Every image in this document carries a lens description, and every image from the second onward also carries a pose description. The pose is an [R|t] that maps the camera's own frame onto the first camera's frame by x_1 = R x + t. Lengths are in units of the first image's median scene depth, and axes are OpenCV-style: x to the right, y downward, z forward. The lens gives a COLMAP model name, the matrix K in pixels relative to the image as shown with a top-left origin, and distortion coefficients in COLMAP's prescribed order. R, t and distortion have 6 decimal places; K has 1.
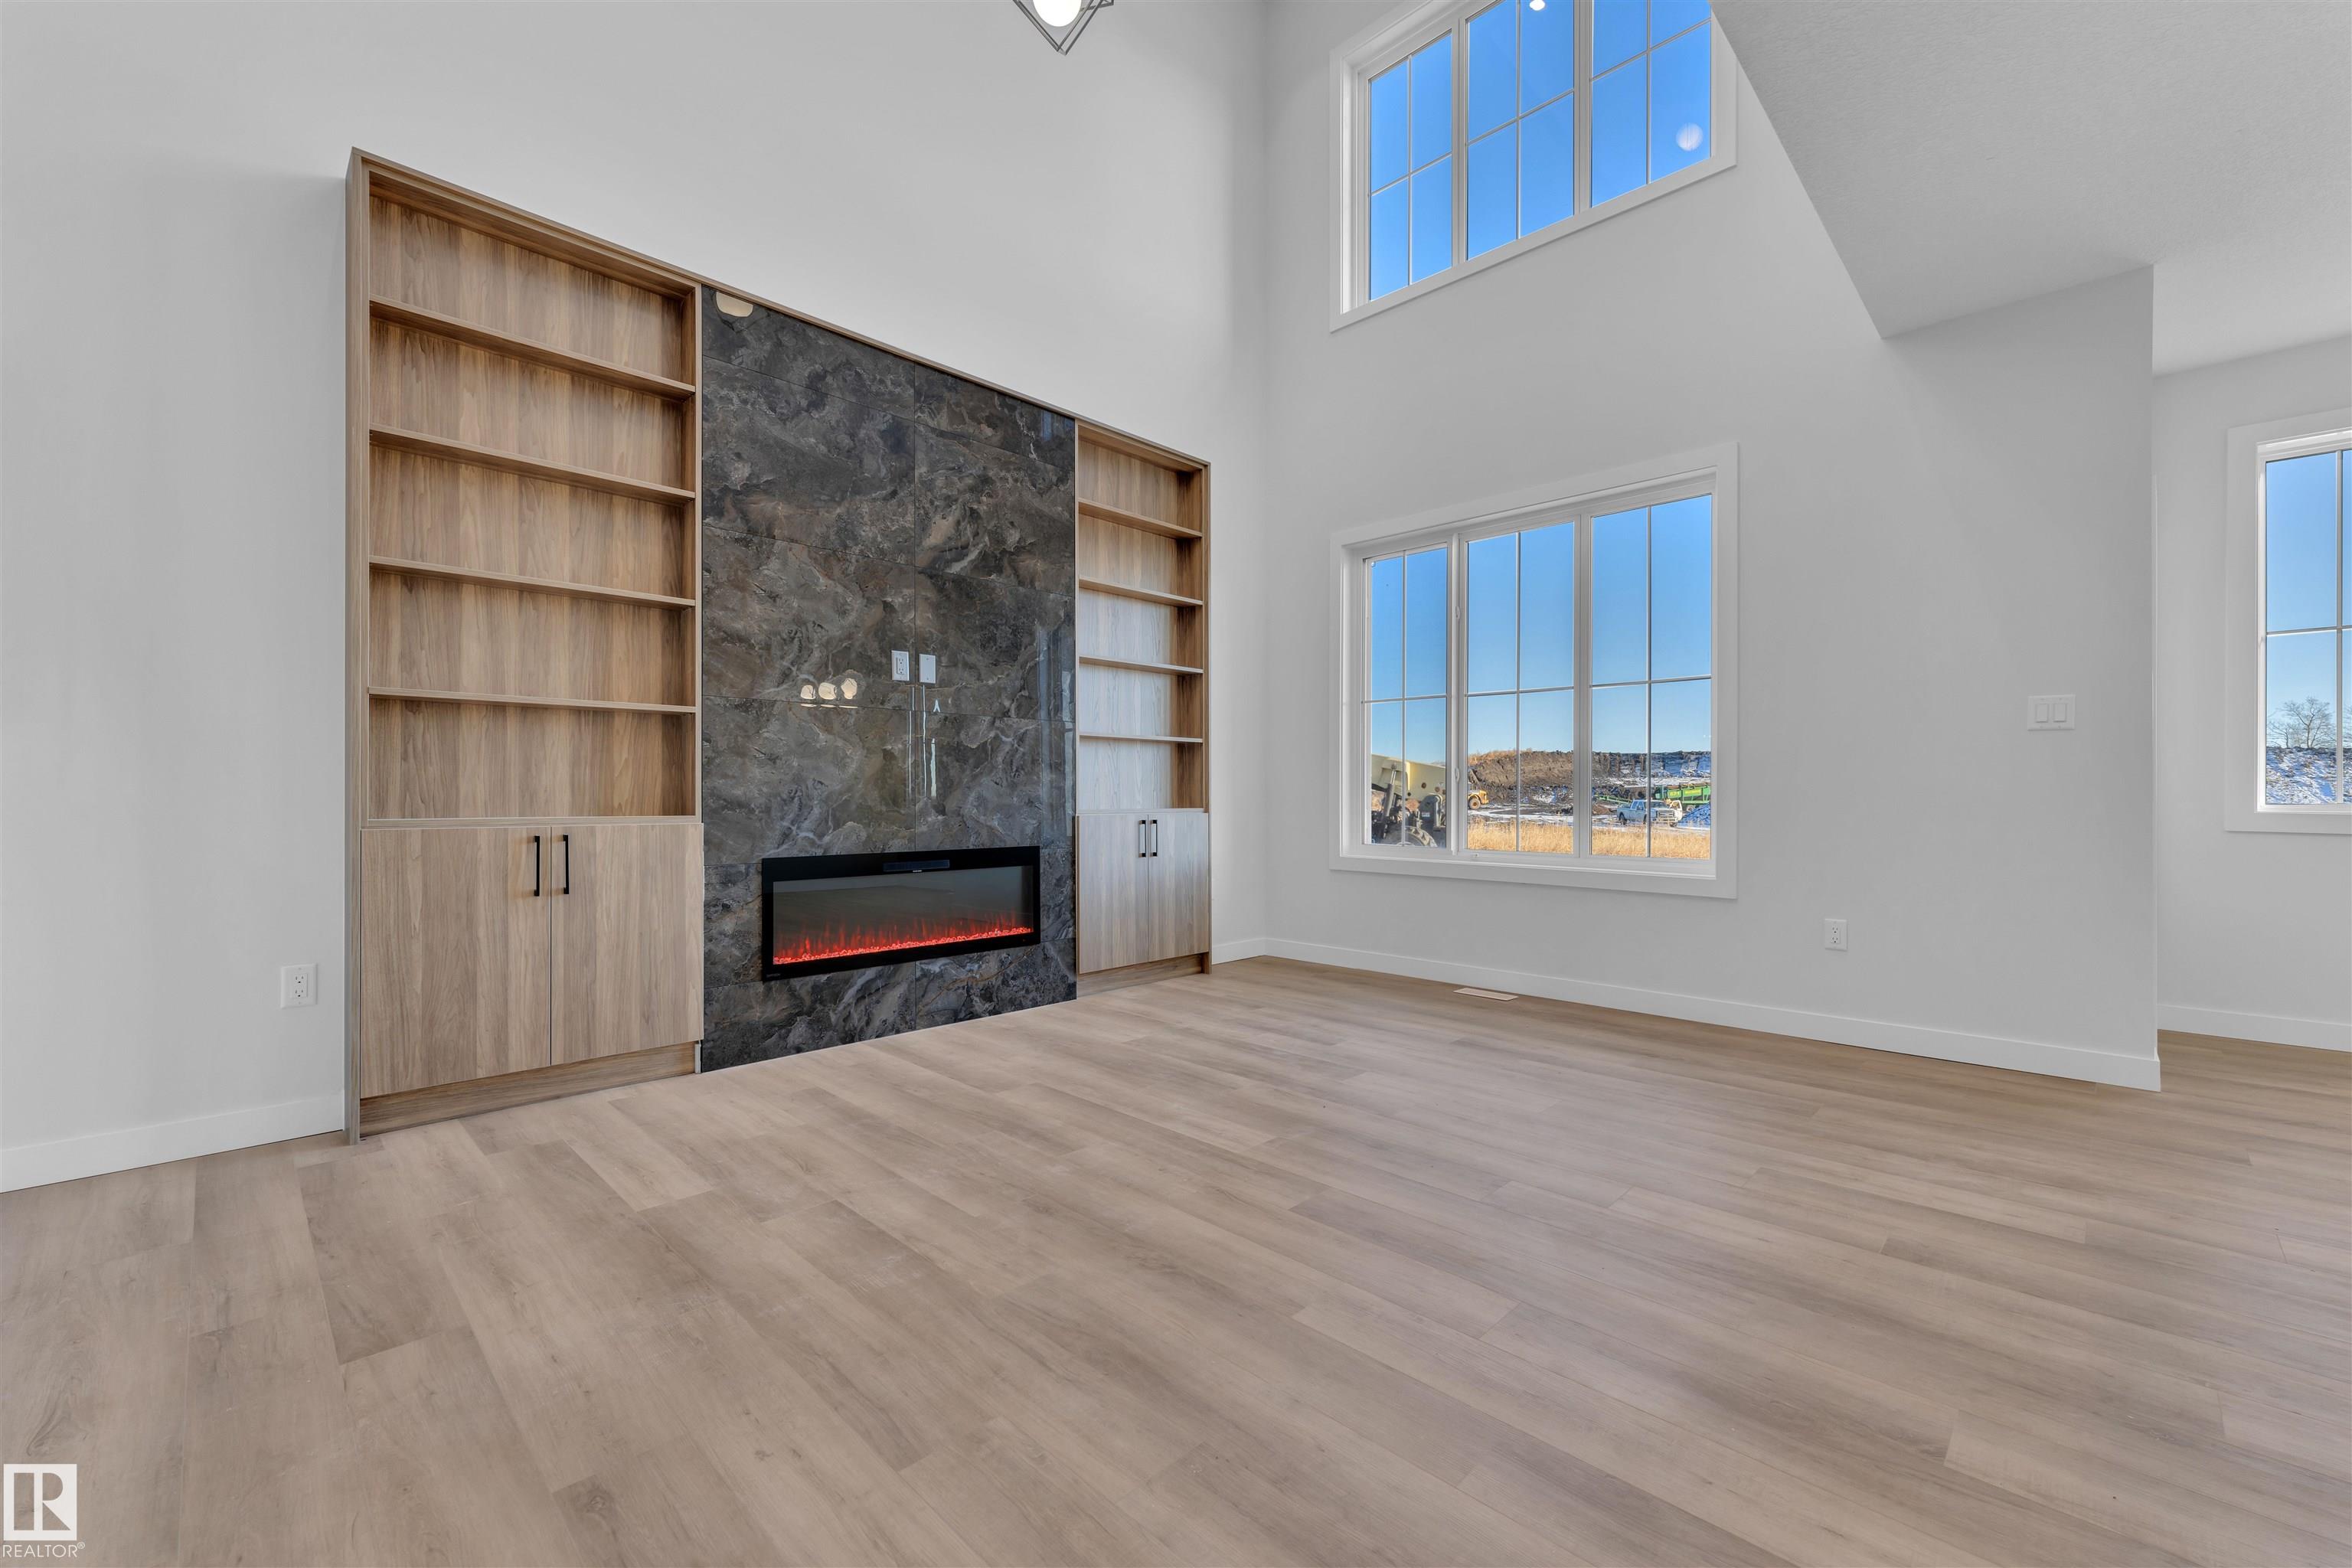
lens RADIAL K [[951.0, 0, 1172.7], [0, 951.0, 792.1], [0, 0, 1]] dist [0.000099, 0.000030]
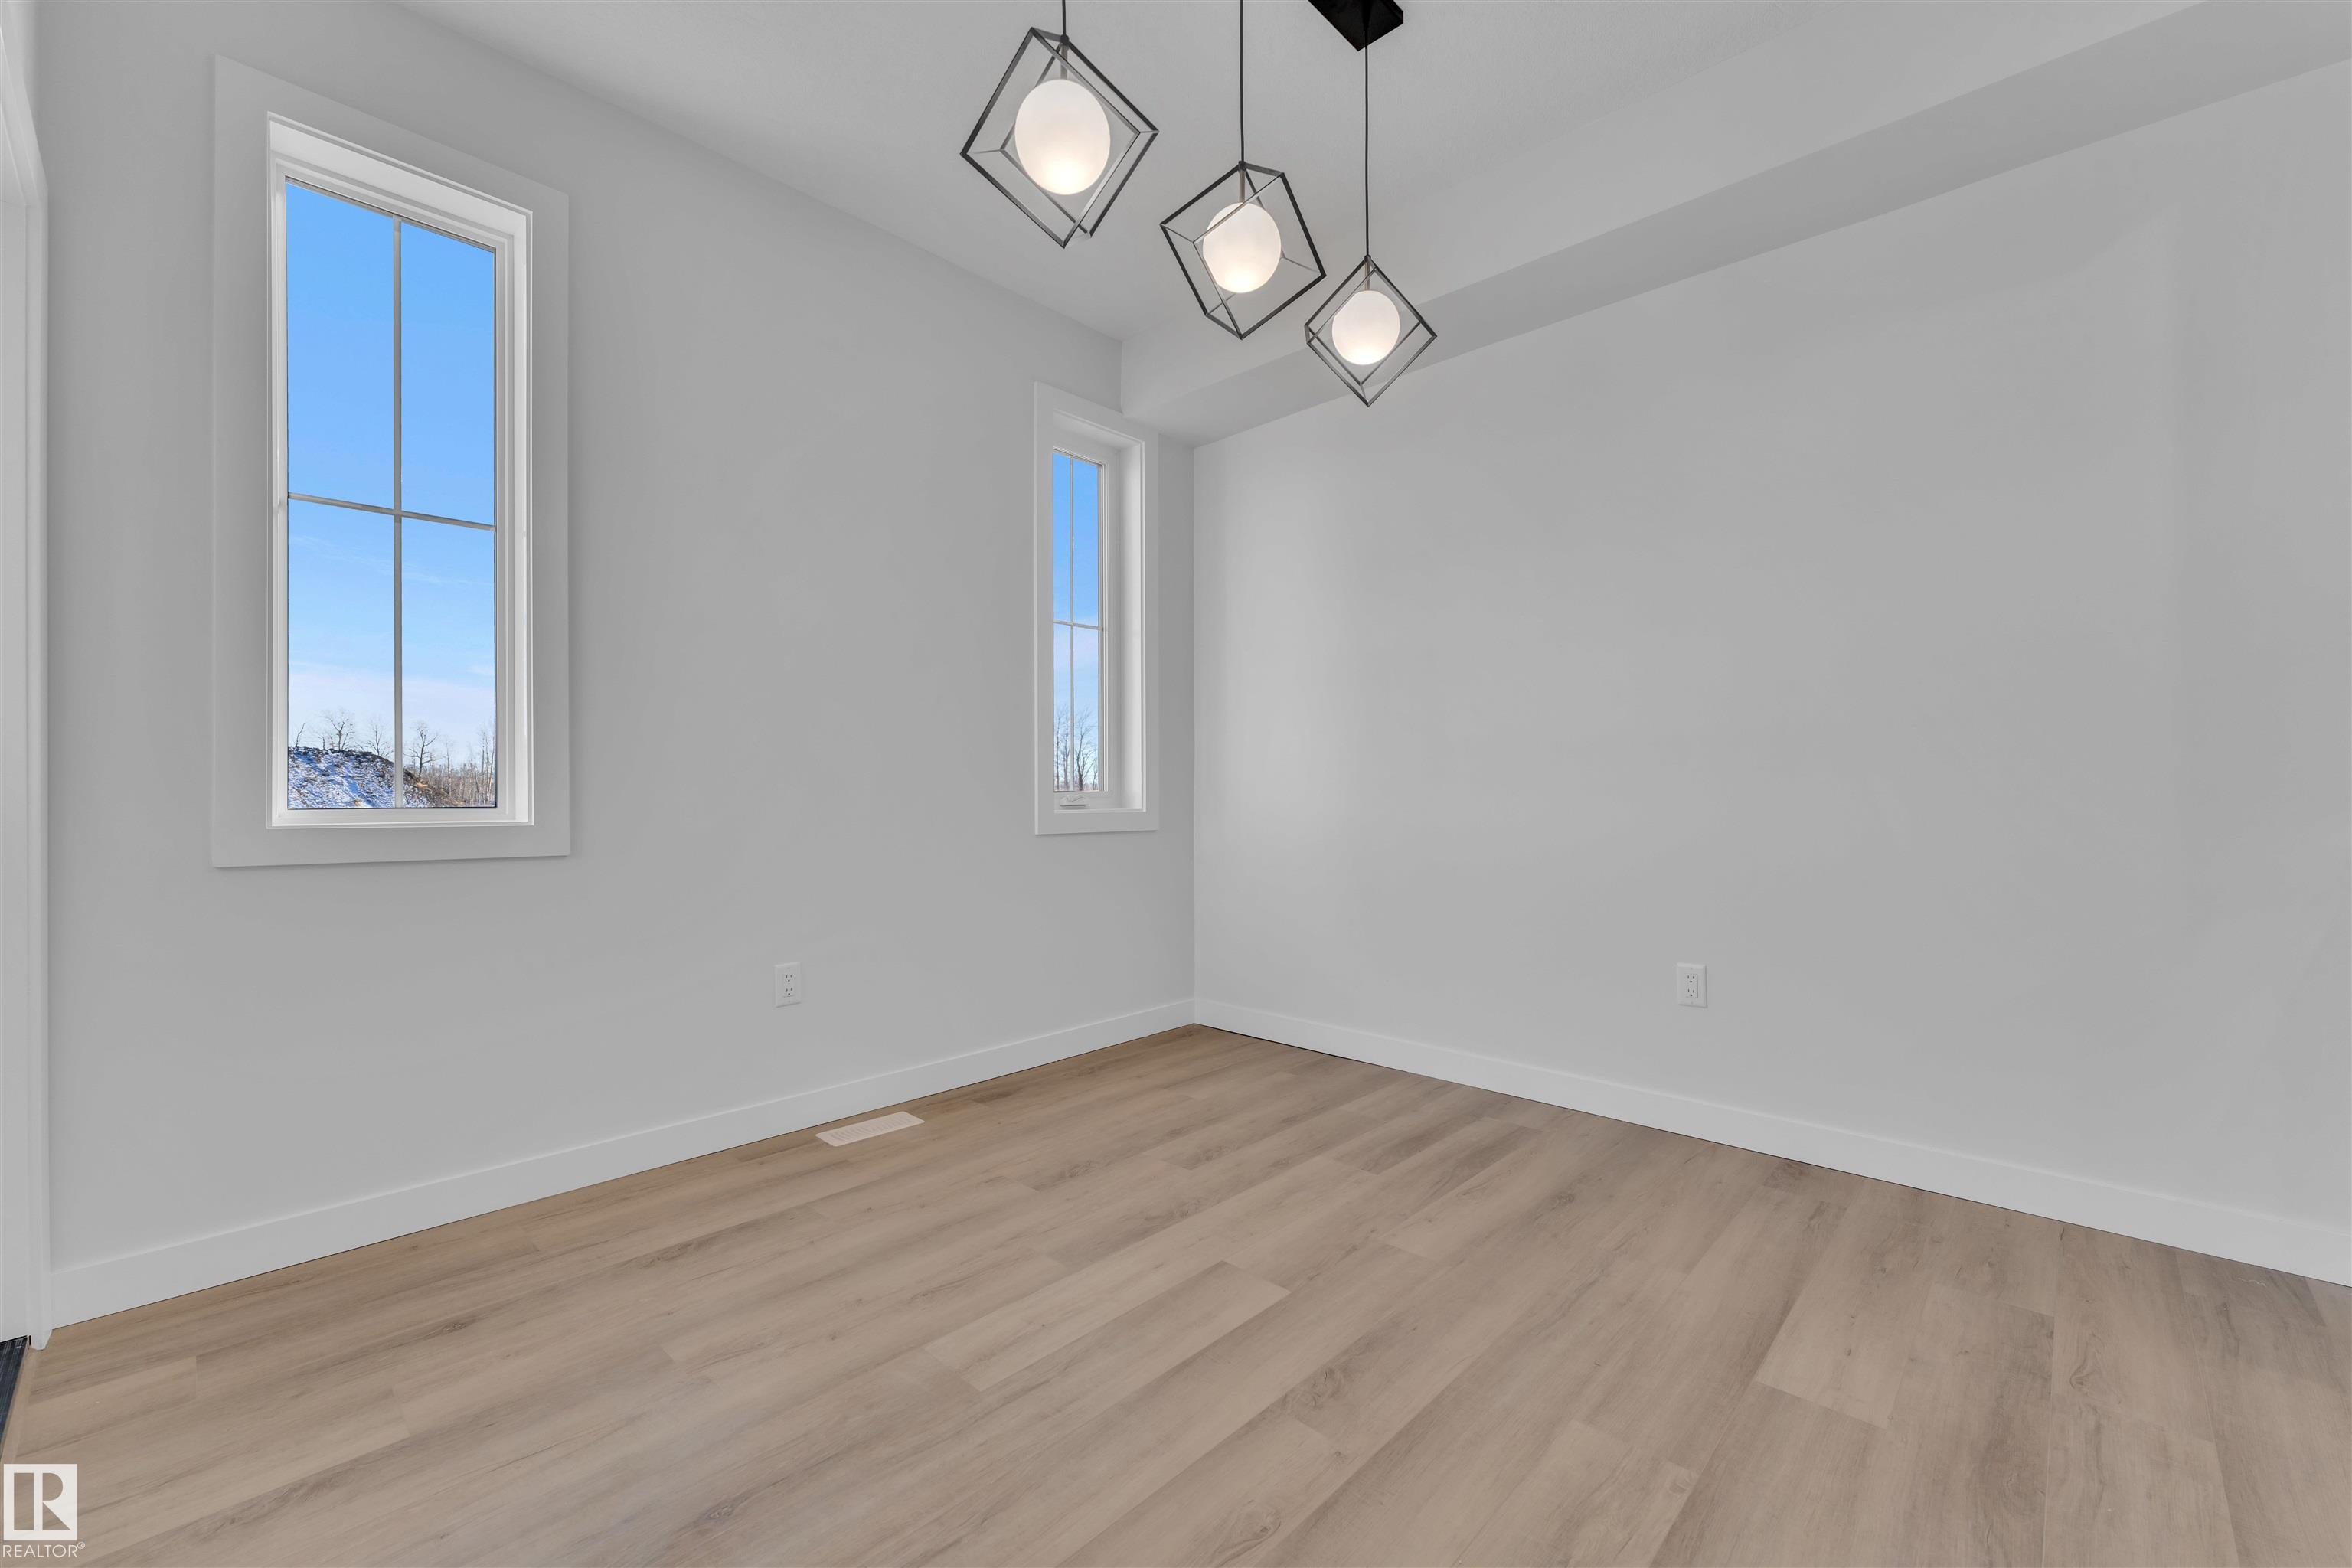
lens RADIAL K [[951.0, 0, 1172.7], [0, 951.0, 788.2], [0, 0, 1]] dist [0.000099, 0.000030]
pose [[-0.022198, 0.000790, 0.999753, 0.832335], [0.001110, 0.999999, -0.000766, -0.000403], [-0.999753, 0.001093, -0.022198, 0.708680]]
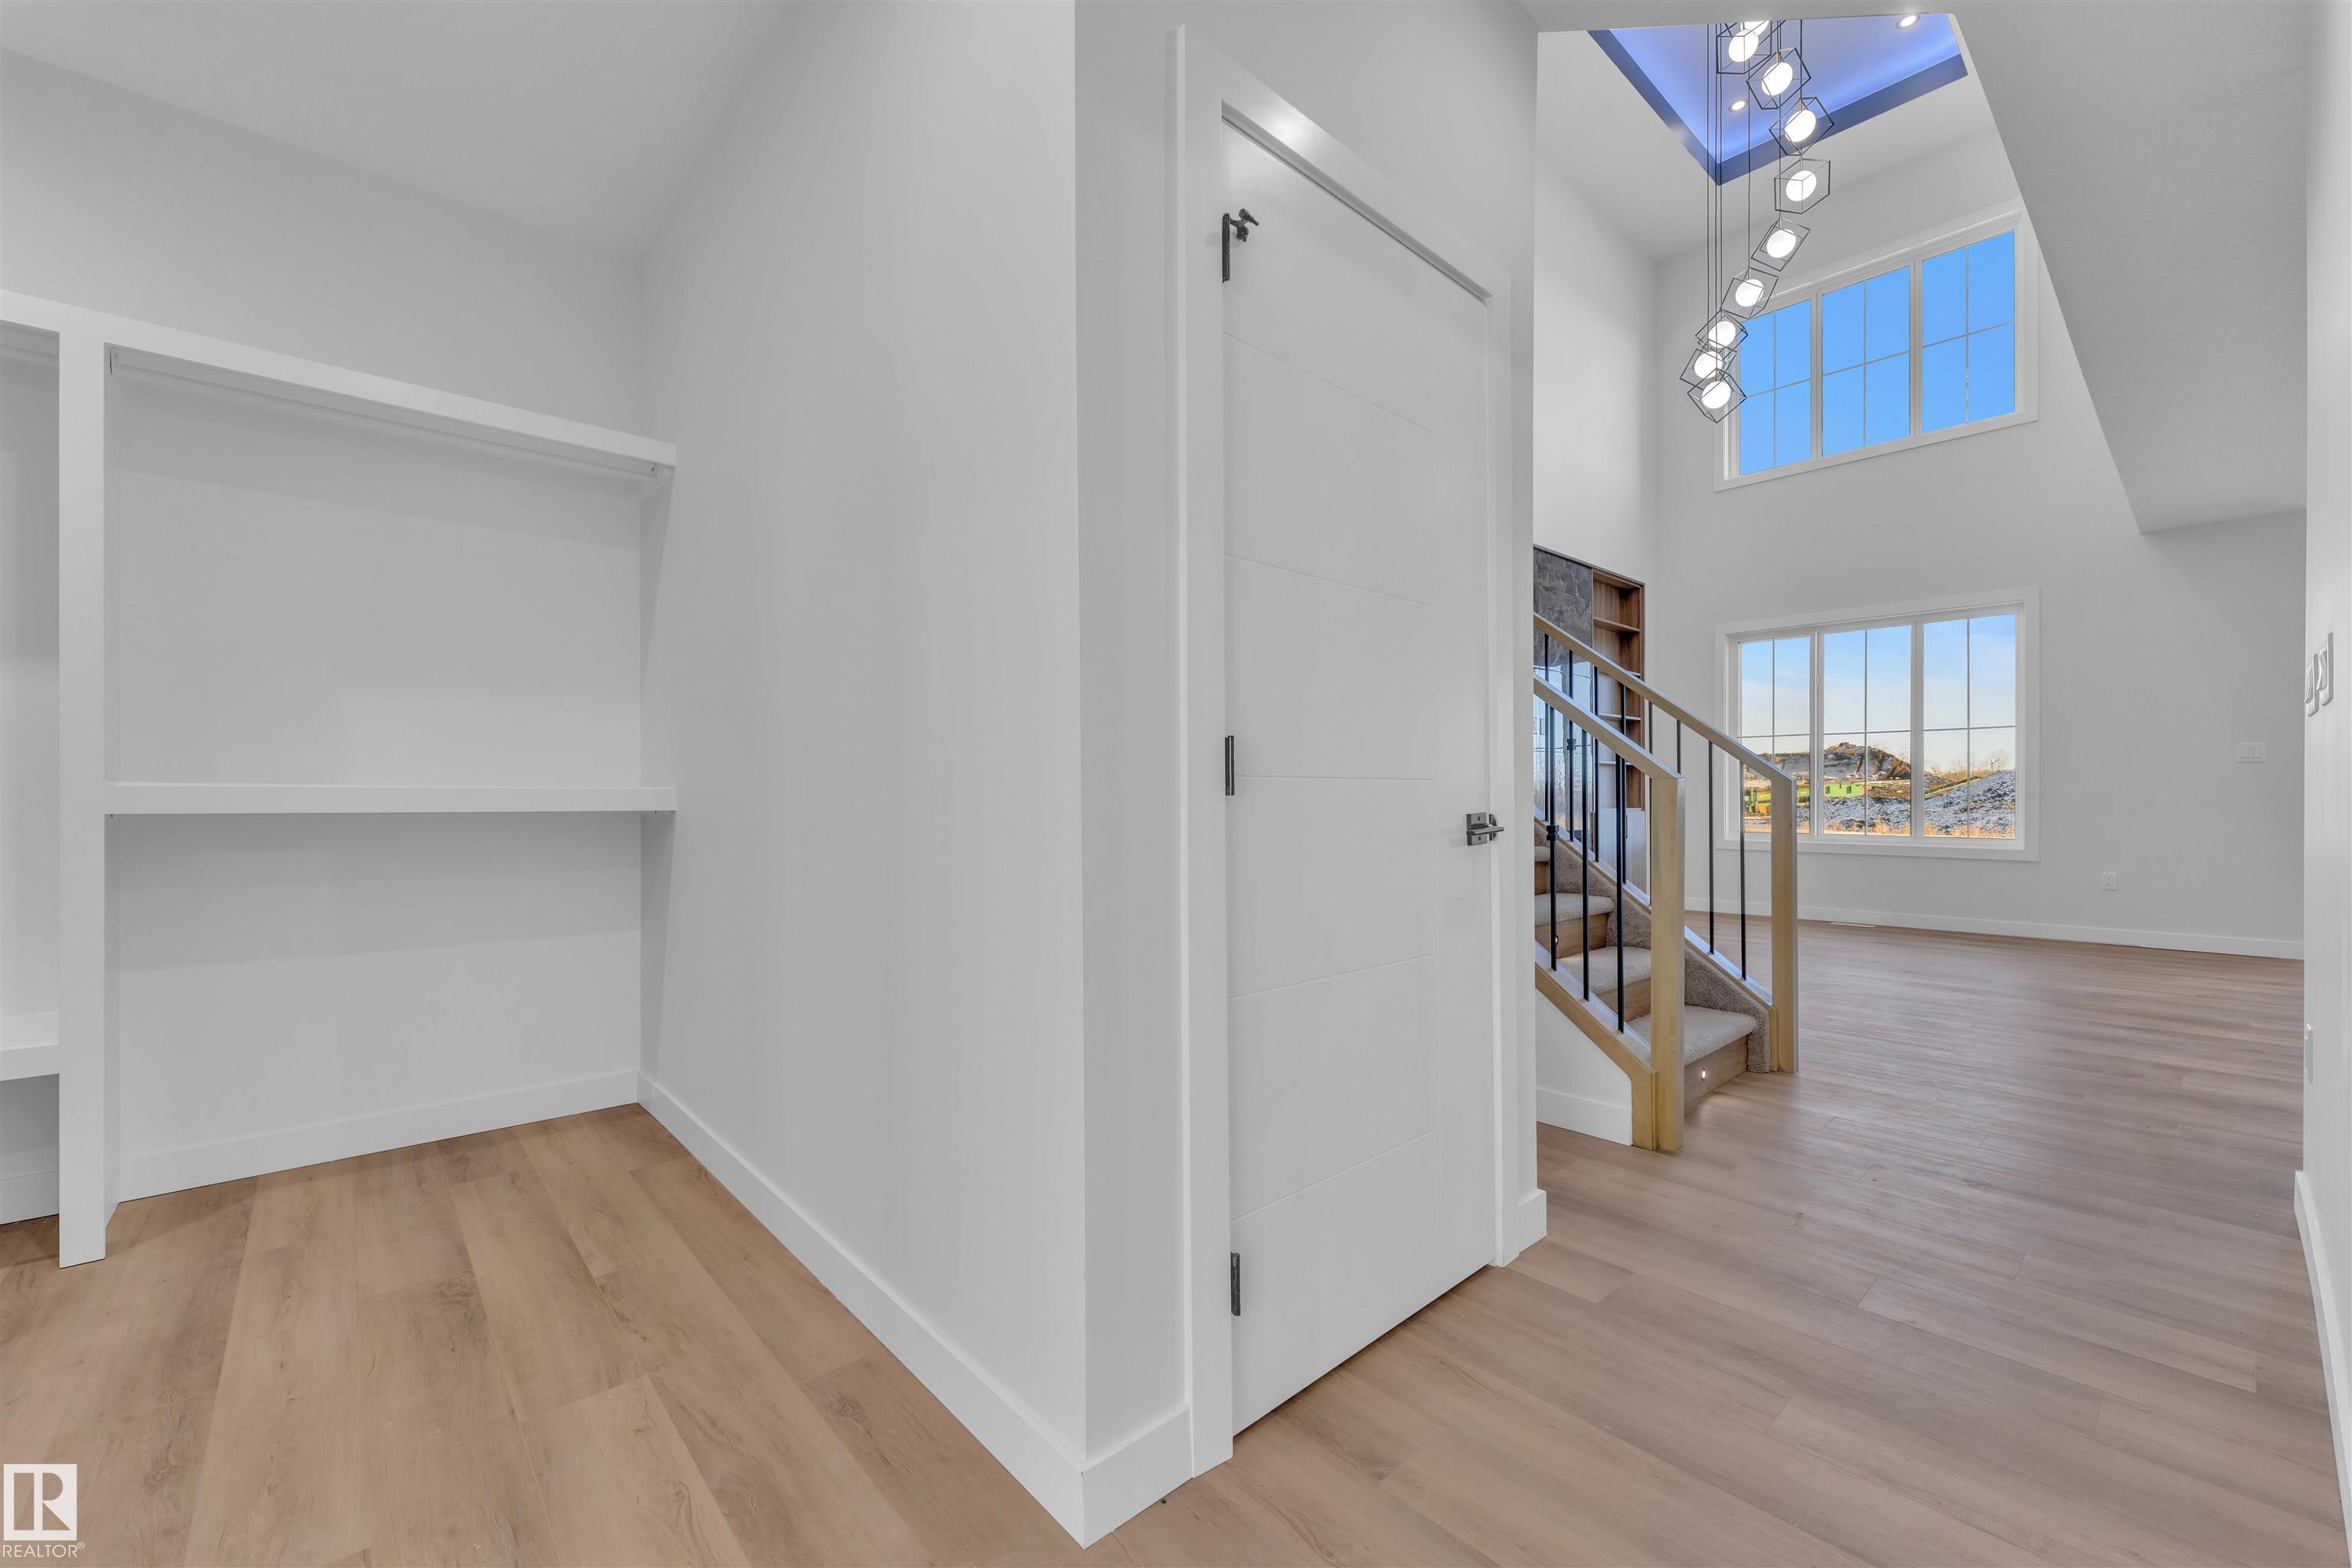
lens RADIAL K [[951.0, 0, 1161.6], [0, 951.0, 788.2], [0, 0, 1]] dist [0.000099, 0.000030]
pose [[0.998319, -0.003688, -0.057838, -1.230379], [0.003419, 0.999983, -0.004746, -0.019307], [0.057854, 0.004540, 0.998315, -1.096415]]
